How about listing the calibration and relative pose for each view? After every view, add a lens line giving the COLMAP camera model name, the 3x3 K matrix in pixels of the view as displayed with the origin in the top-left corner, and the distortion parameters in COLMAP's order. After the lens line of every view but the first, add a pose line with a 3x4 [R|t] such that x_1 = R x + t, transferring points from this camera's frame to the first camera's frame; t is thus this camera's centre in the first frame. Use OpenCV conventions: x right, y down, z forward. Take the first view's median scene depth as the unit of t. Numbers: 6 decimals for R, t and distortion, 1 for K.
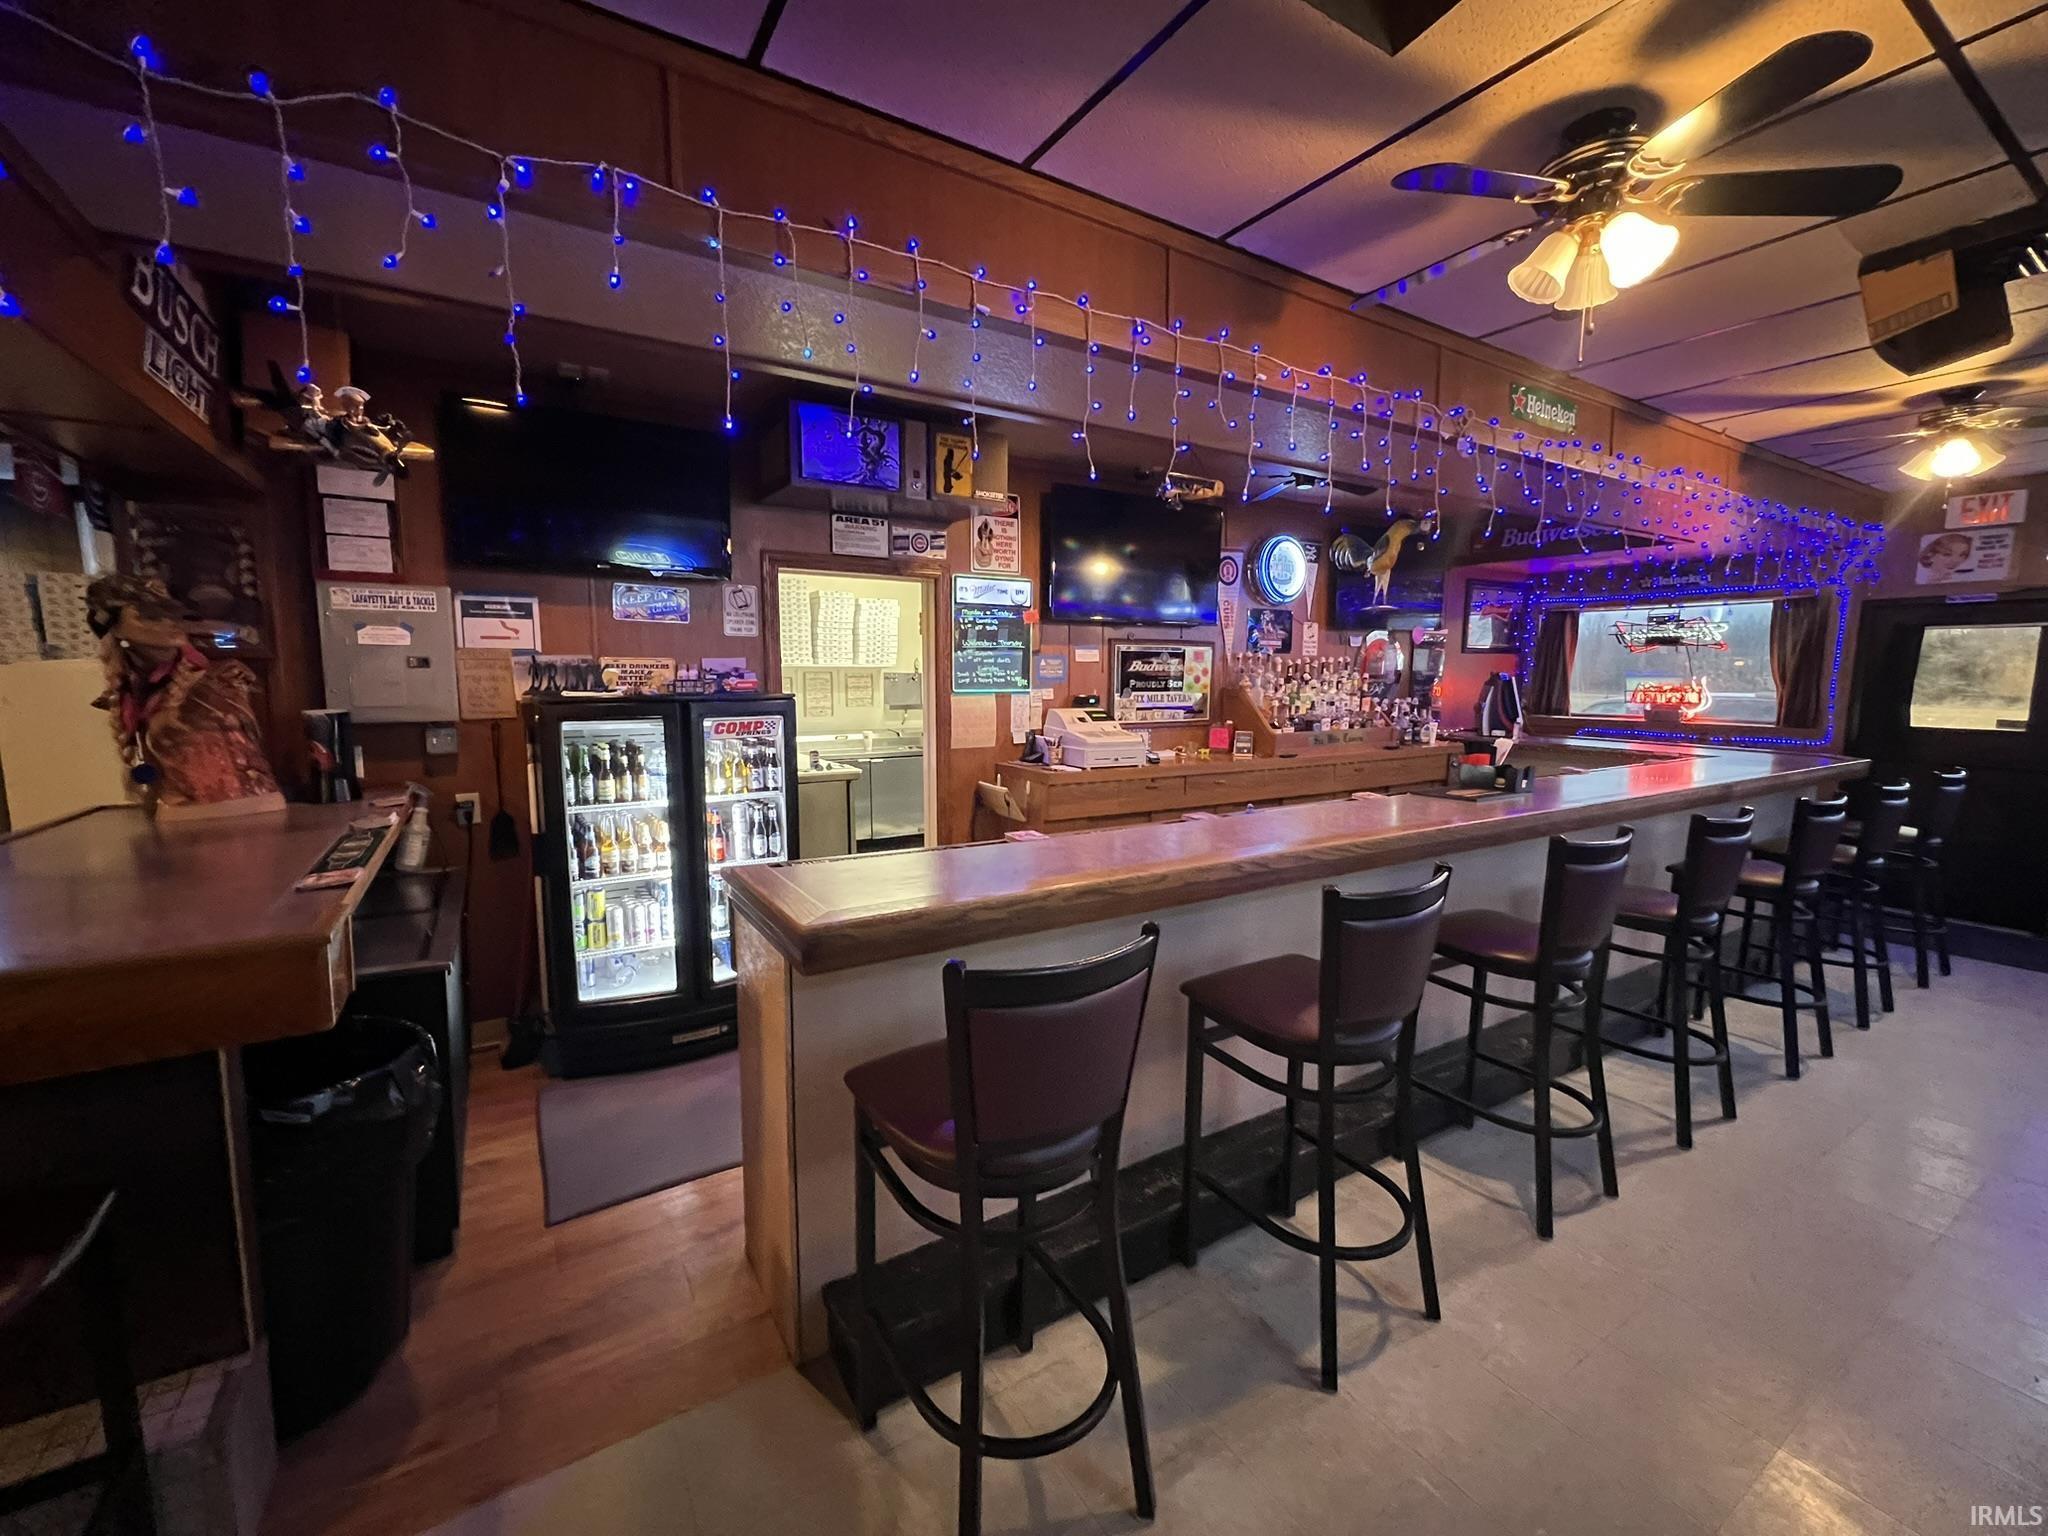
lens RADIAL K [[822.4, 0, 1024.0], [0, 822.4, 768.0], [0, 0, 1]] dist [0.000045, 0.000116]
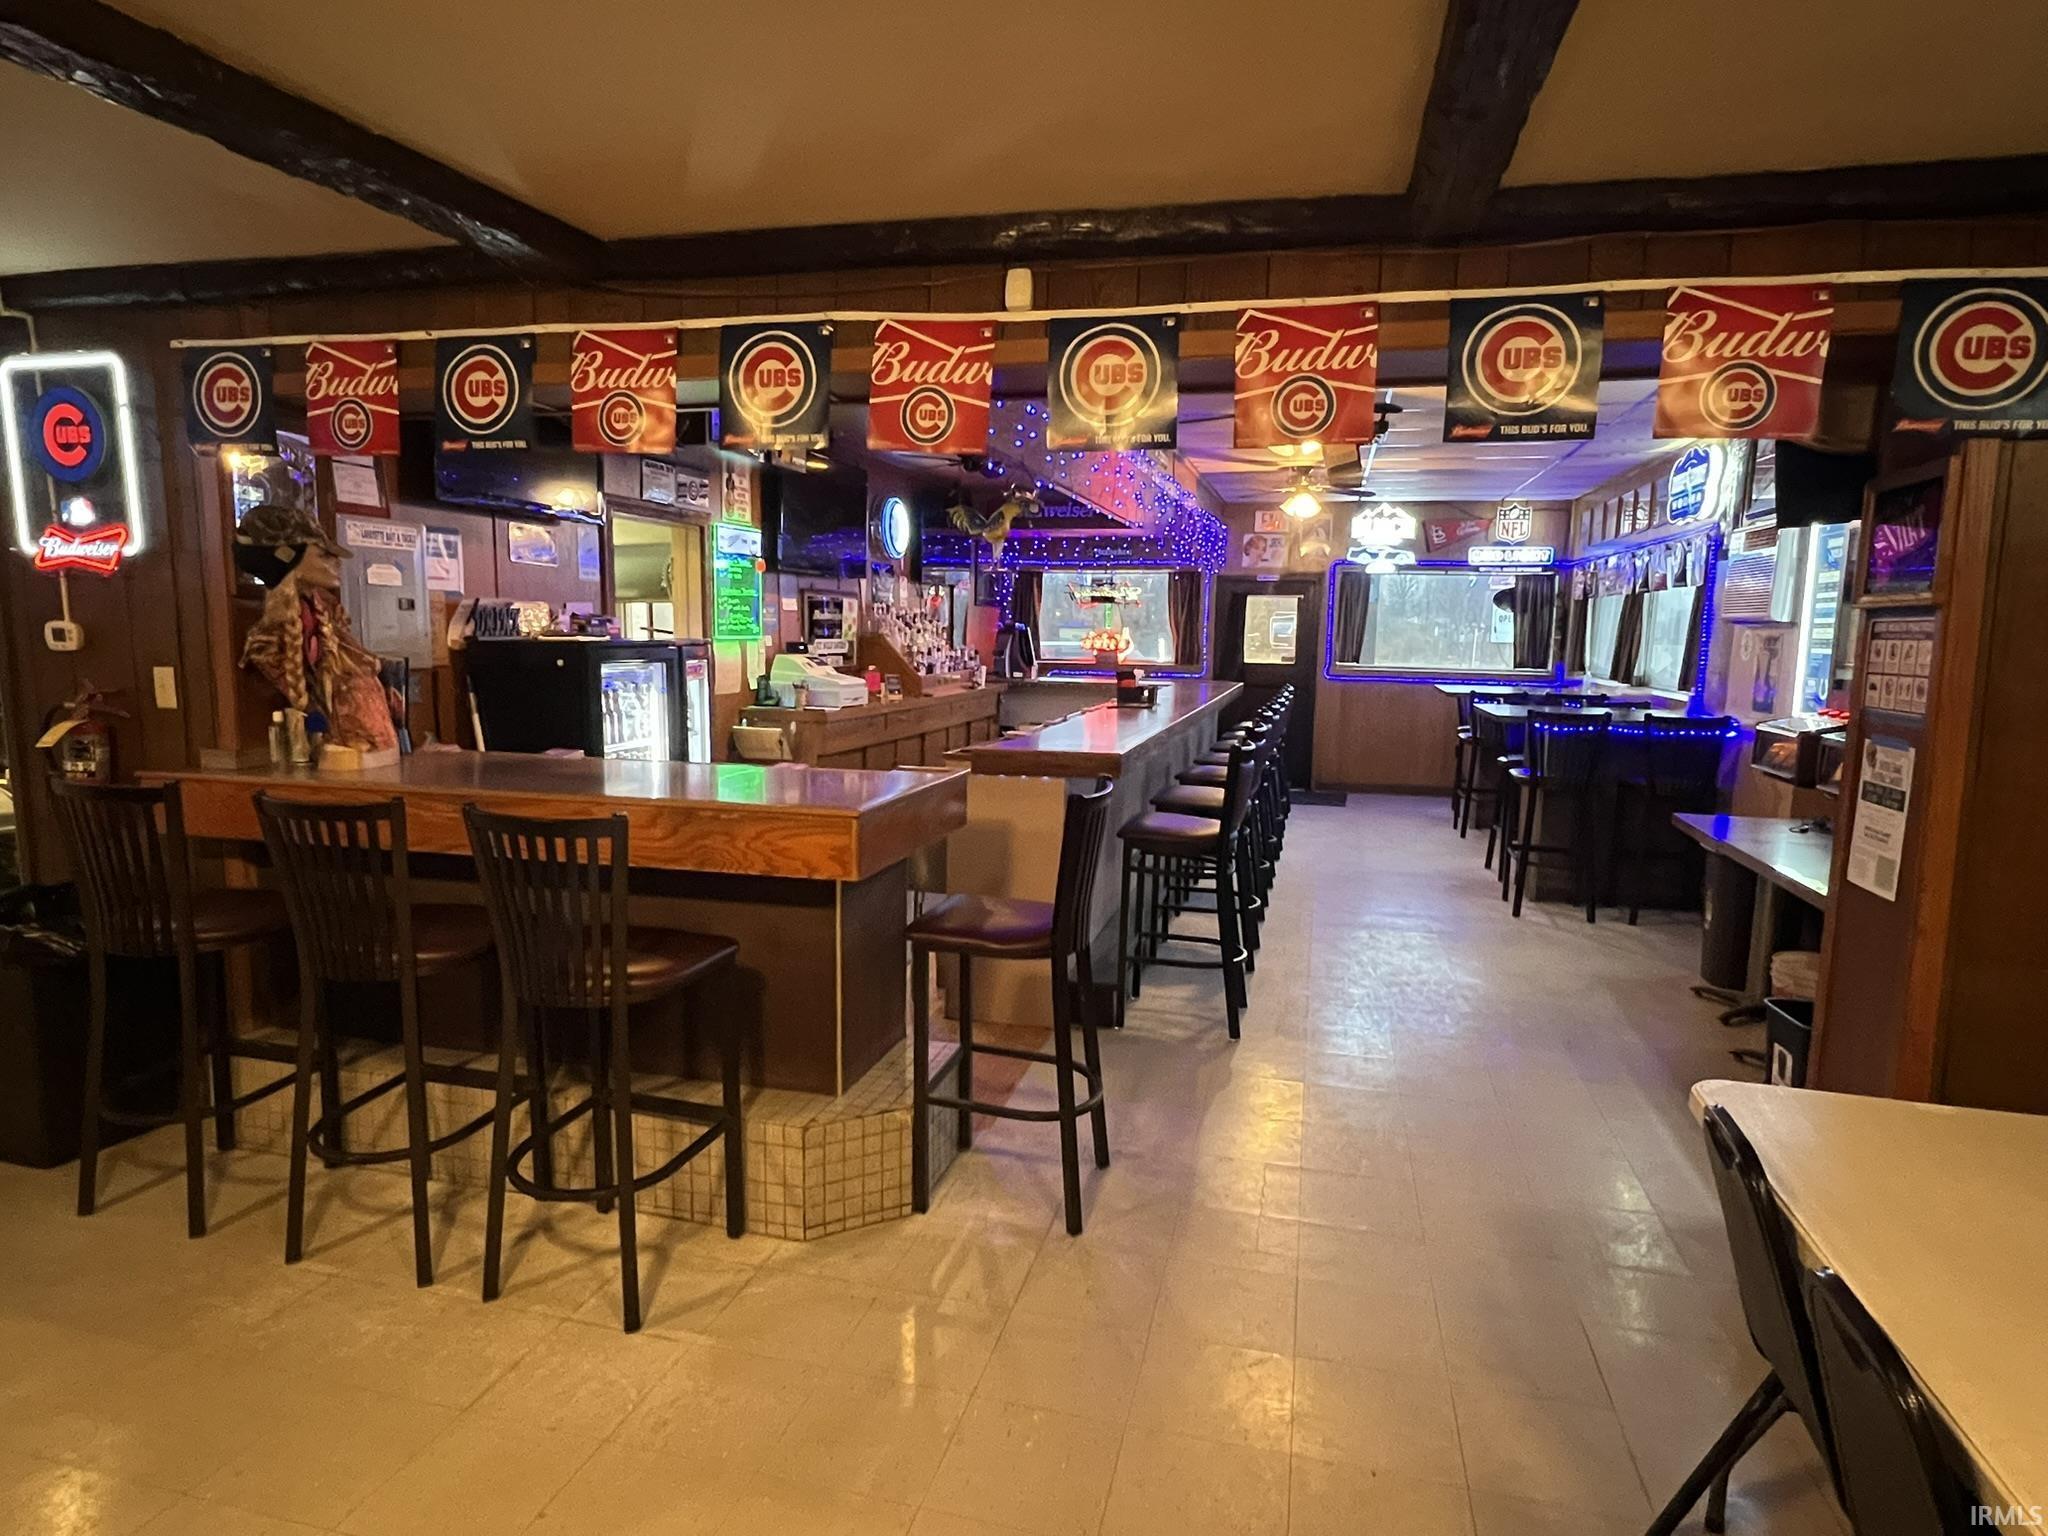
lens RADIAL K [[1146.1, 0, 1024.0], [0, 1146.1, 768.0], [0, 0, 1]] dist [-0.000380, 0.000123]
pose [[0.725237, -0.077915, 0.684076, -0.689316], [0.068061, 0.996823, 0.041379, 0.029379], [-0.685127, 0.016549, 0.728236, -0.249252]]
